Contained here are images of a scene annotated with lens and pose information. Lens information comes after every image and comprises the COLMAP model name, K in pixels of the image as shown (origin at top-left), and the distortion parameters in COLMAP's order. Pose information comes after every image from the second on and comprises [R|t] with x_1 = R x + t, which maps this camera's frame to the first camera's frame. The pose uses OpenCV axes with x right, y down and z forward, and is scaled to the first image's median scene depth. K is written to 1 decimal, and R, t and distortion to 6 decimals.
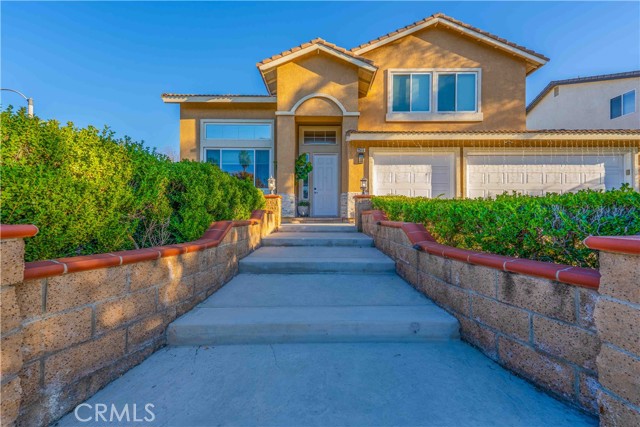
lens RADIAL K [[254.0, 0, 318.9], [0, 254.0, 214.0], [0, 0, 1]] dist [0.030921, -0.002701]
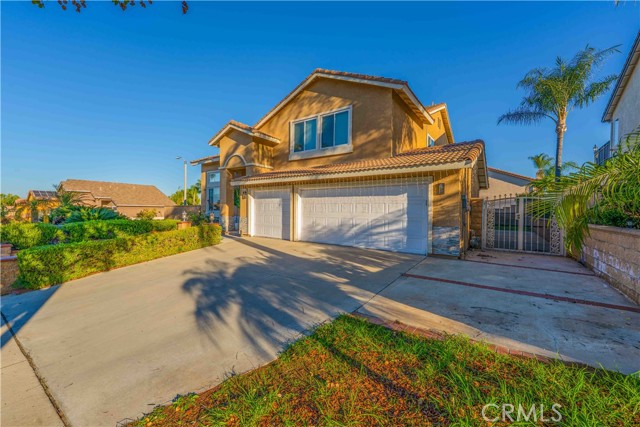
lens RADIAL K [[254.0, 0, 318.6], [0, 254.0, 213.7], [0, 0, 1]] dist [0.030921, -0.002701]
pose [[0.817713, 0.004747, -0.575607, 1.169674], [0.000199, 0.999964, 0.008529, -0.107802], [0.575626, -0.007089, 0.817682, 0.020965]]
